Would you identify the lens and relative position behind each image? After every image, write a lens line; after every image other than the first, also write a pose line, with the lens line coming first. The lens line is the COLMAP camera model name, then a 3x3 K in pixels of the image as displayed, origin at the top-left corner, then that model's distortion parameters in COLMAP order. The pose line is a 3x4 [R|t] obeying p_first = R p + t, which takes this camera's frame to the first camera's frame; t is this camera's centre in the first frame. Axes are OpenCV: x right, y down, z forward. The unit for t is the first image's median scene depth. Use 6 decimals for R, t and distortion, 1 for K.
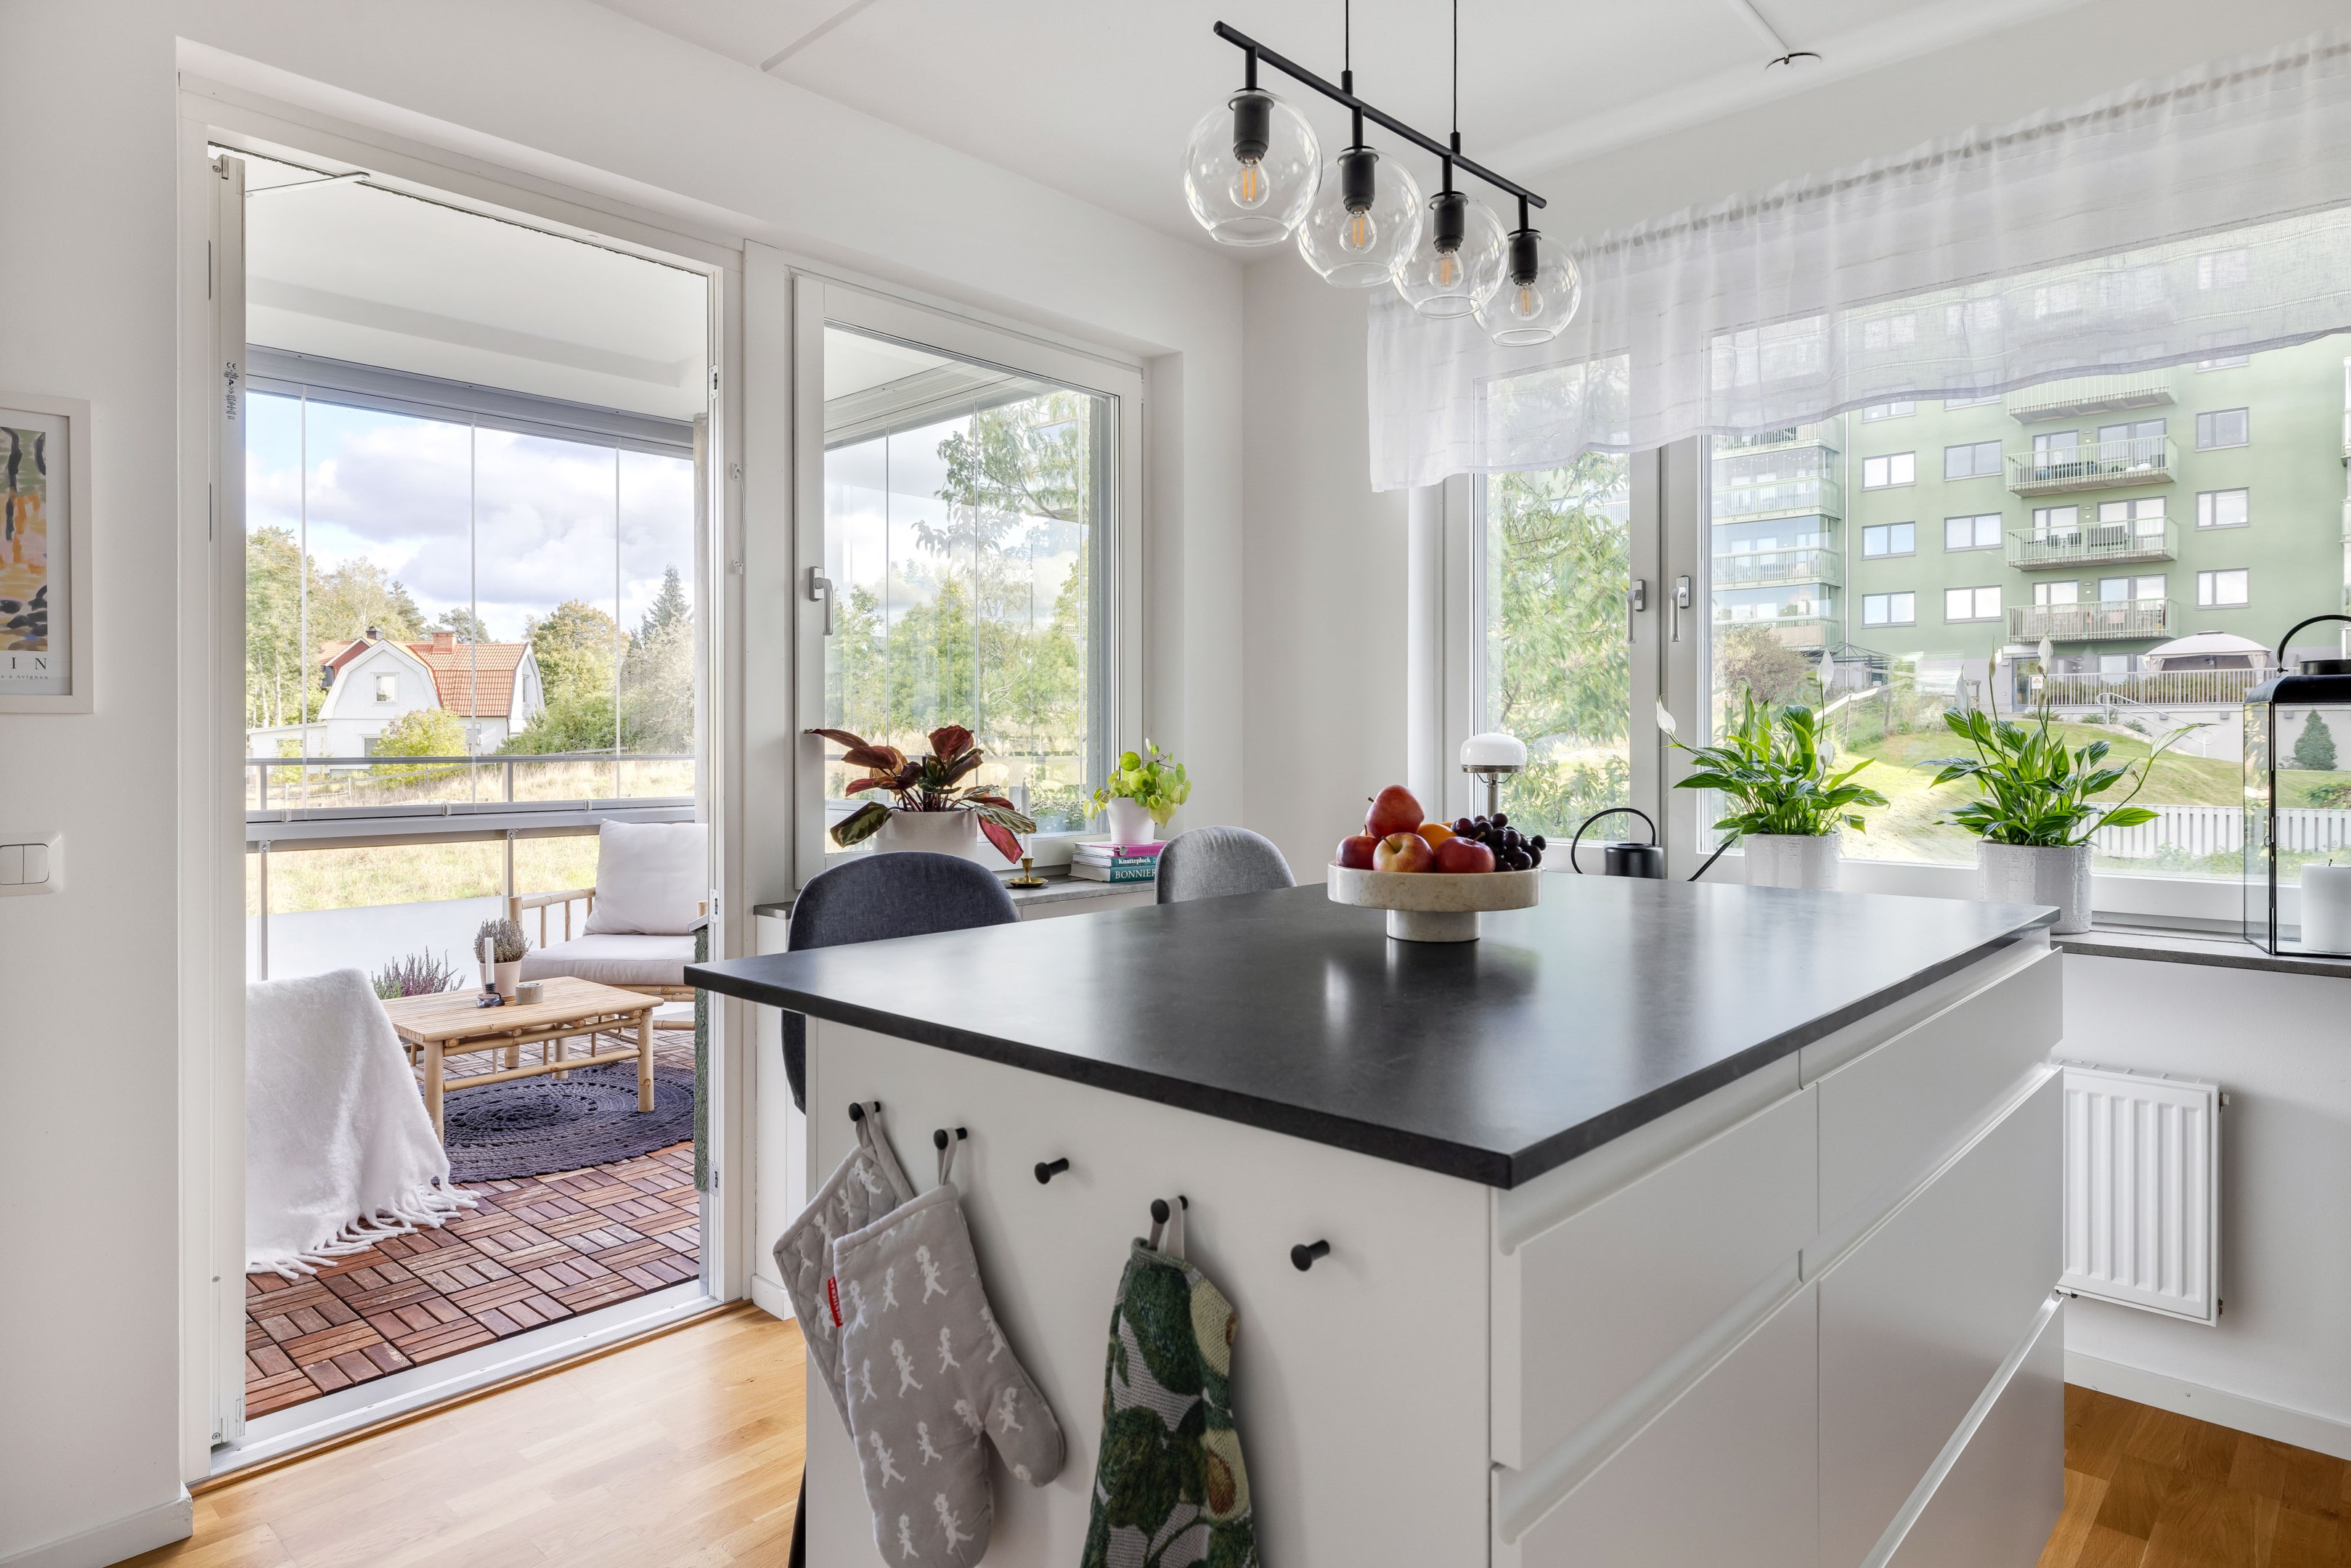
lens RADIAL K [[1361.9, 0, 1175.5], [0, 1361.9, 784.0], [0, 0, 1]] dist [0.003383, 0.000551]
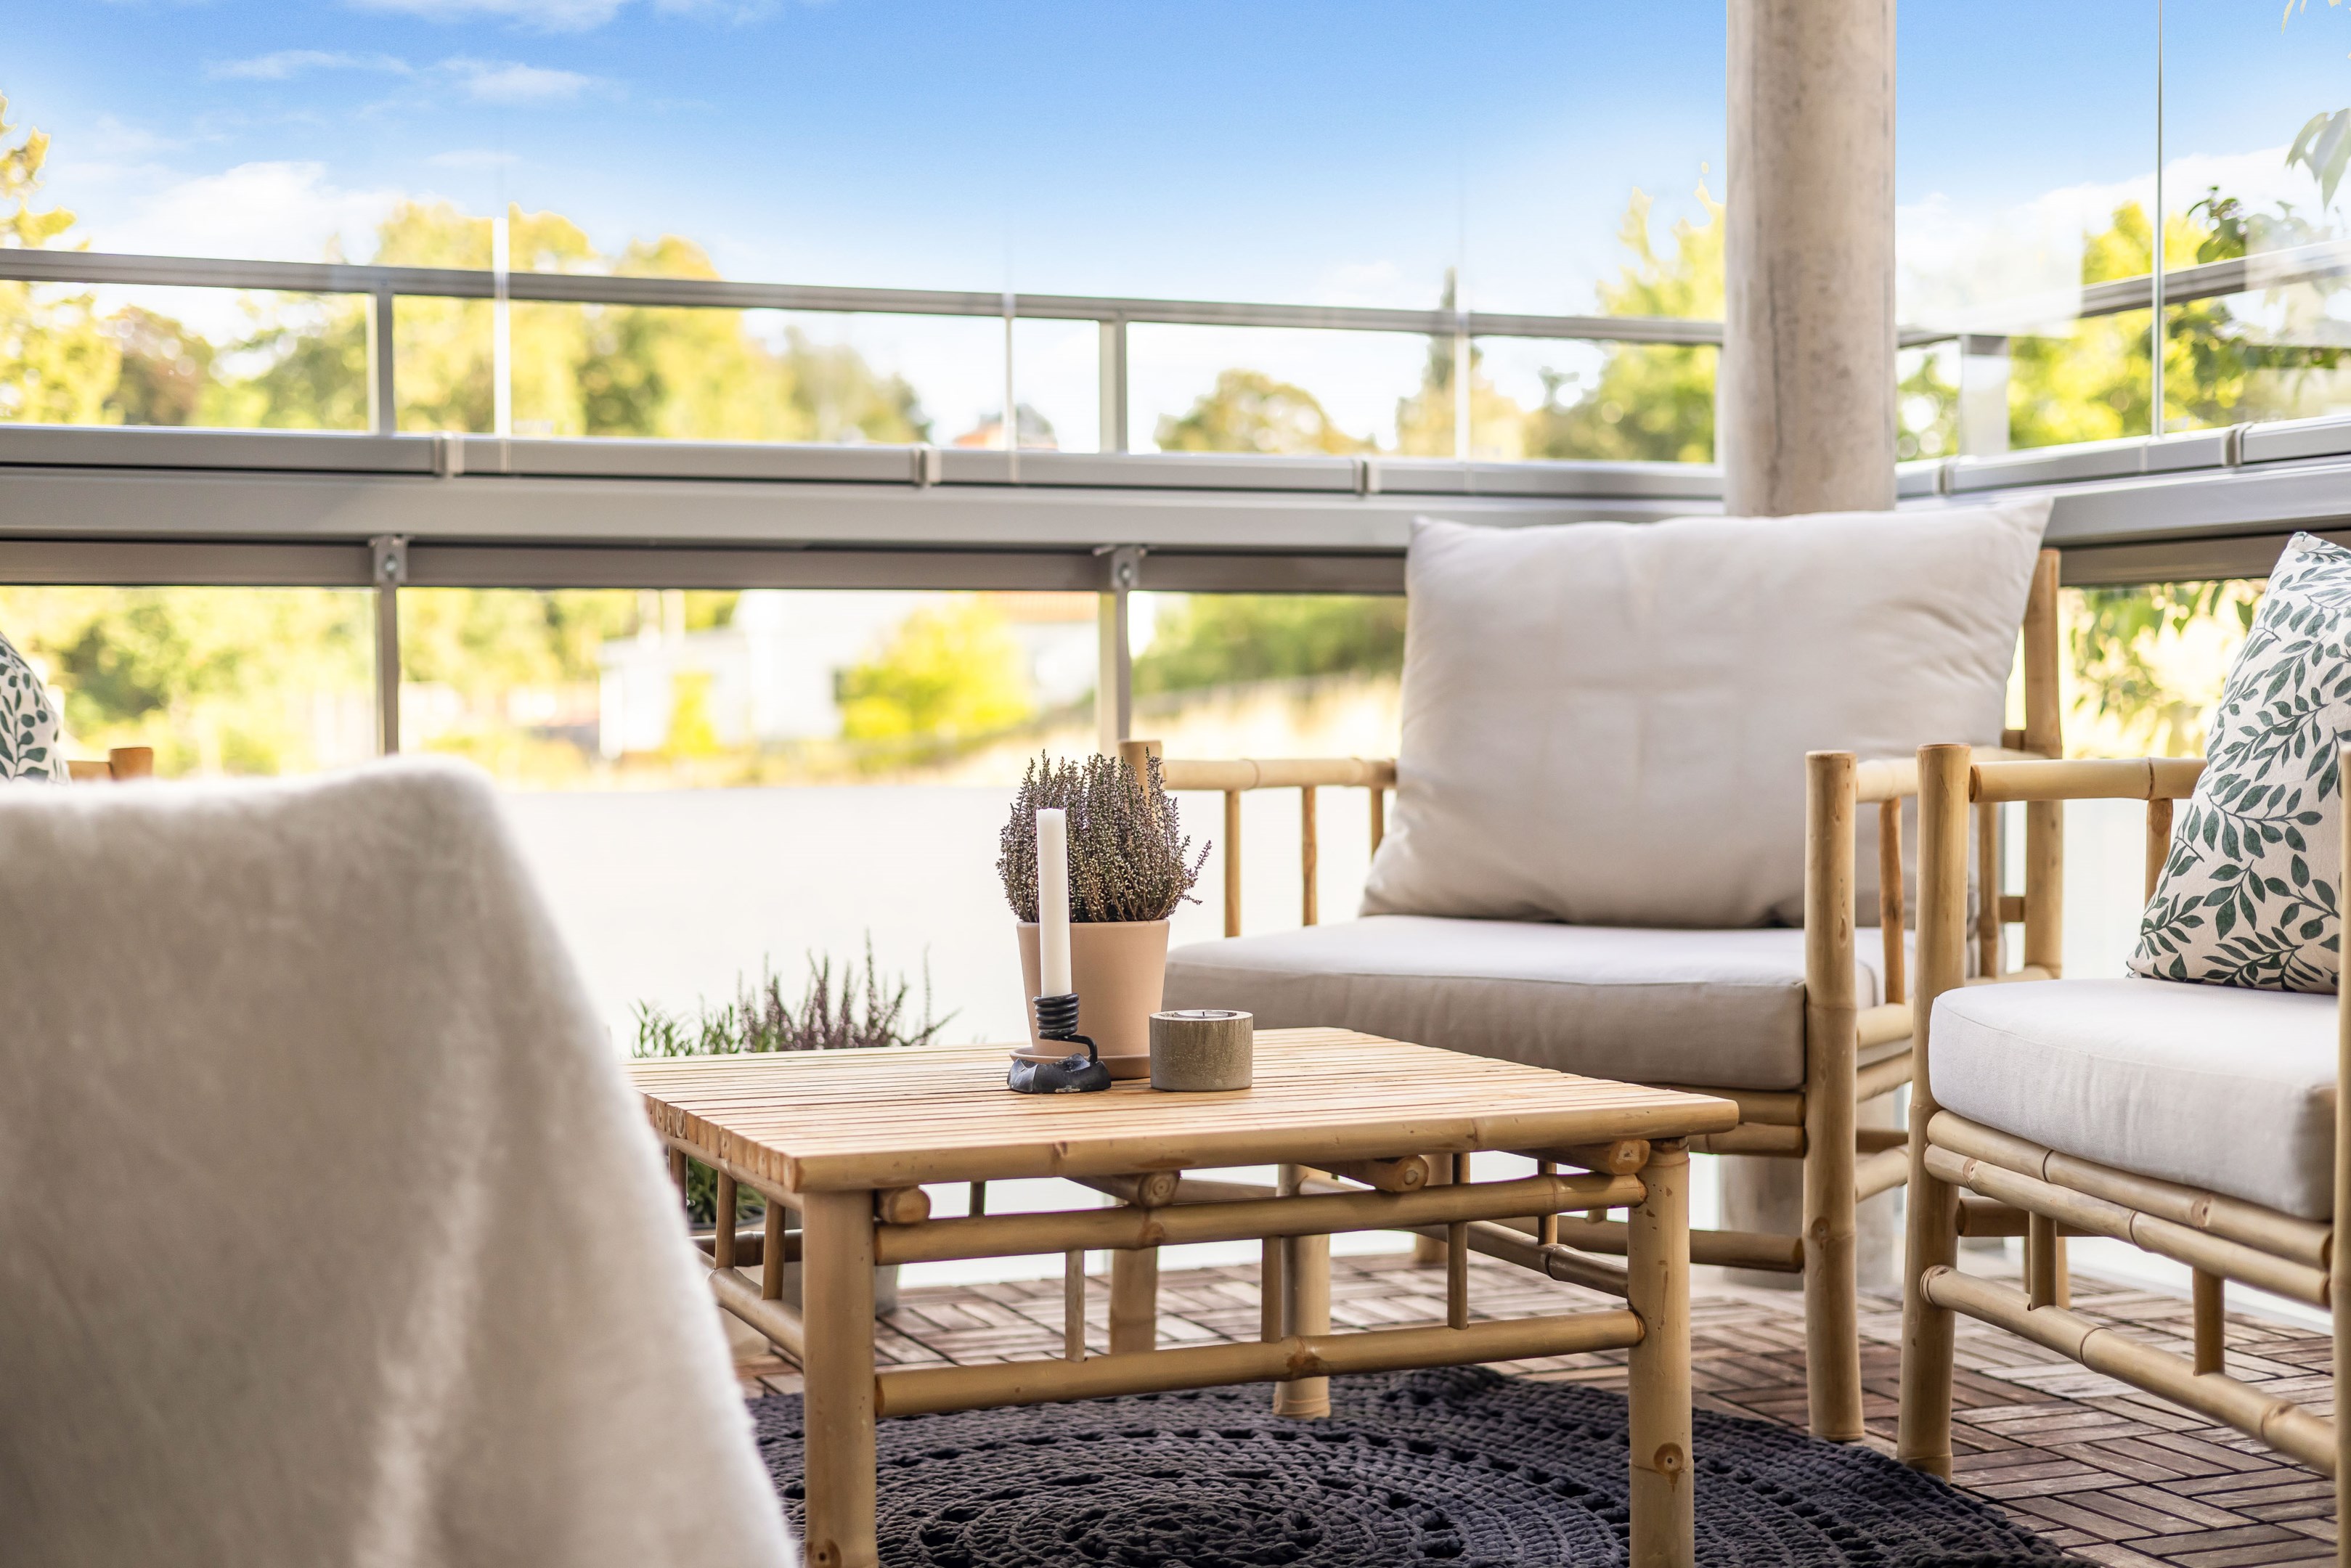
lens RADIAL K [[3391.6, 0, 1175.5], [0, 3391.6, 784.0], [0, 0, 1]] dist [-0.021828, -0.029559]
pose [[0.906687, 0.000100, -0.421804, -0.222504], [-0.000884, 0.999998, -0.001662, 0.107219], [0.421803, 0.001880, 0.906685, 0.449063]]
